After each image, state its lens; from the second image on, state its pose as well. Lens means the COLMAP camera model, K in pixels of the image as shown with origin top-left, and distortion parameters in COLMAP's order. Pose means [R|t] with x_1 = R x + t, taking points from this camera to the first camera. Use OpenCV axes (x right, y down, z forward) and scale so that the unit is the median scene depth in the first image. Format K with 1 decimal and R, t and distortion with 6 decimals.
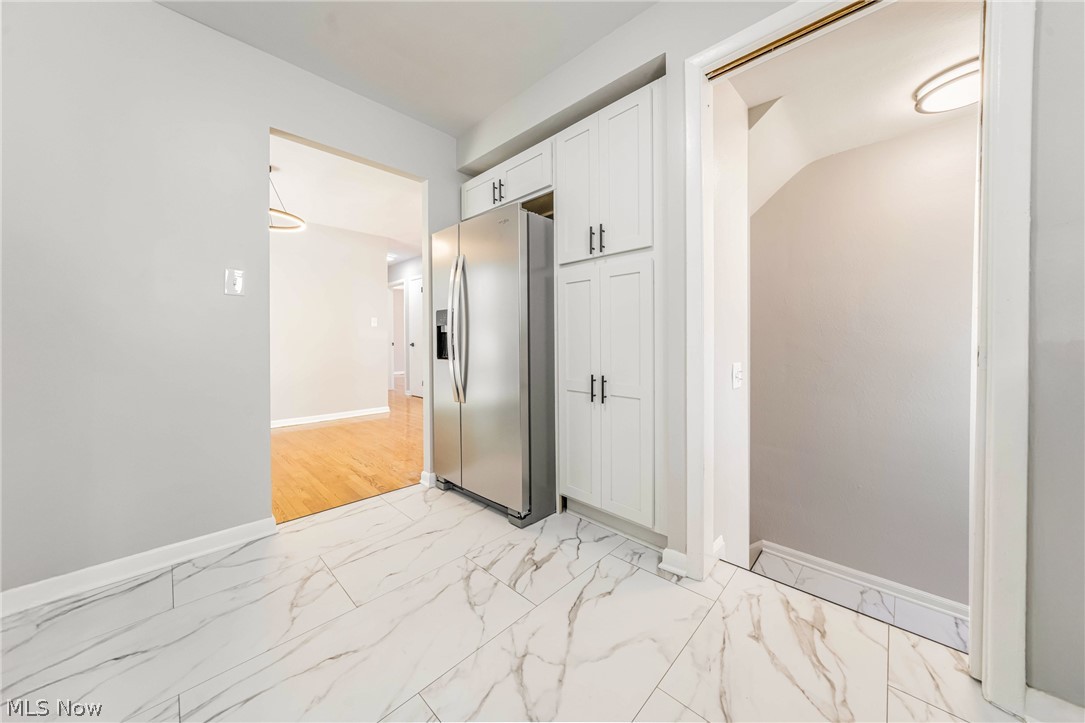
lens RADIAL K [[381.3, 0, 542.8], [0, 381.3, 335.8], [0, 0, 1]] dist [-0.022904, 0.002438]
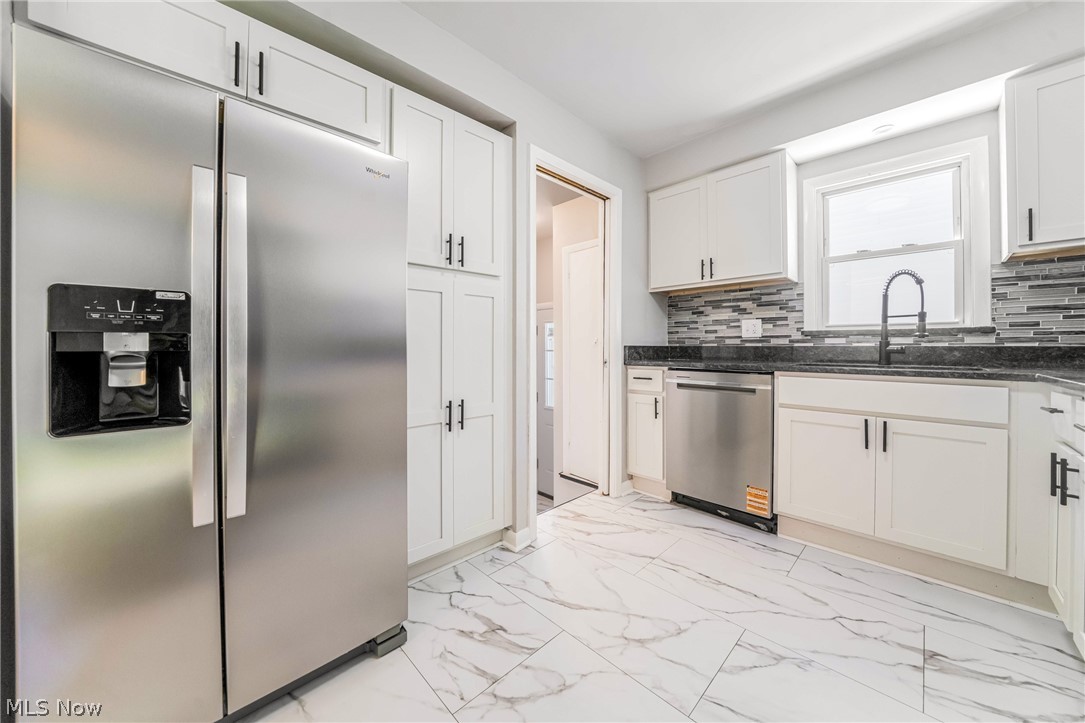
lens RADIAL K [[381.3, 0, 543.2], [0, 381.3, 347.0], [0, 0, 1]] dist [-0.022904, 0.002438]
pose [[0.020363, 0.003187, 0.999788, -0.893538], [-0.002228, 0.999993, -0.003142, -0.025322], [-0.999790, -0.002163, 0.020369, 0.910990]]
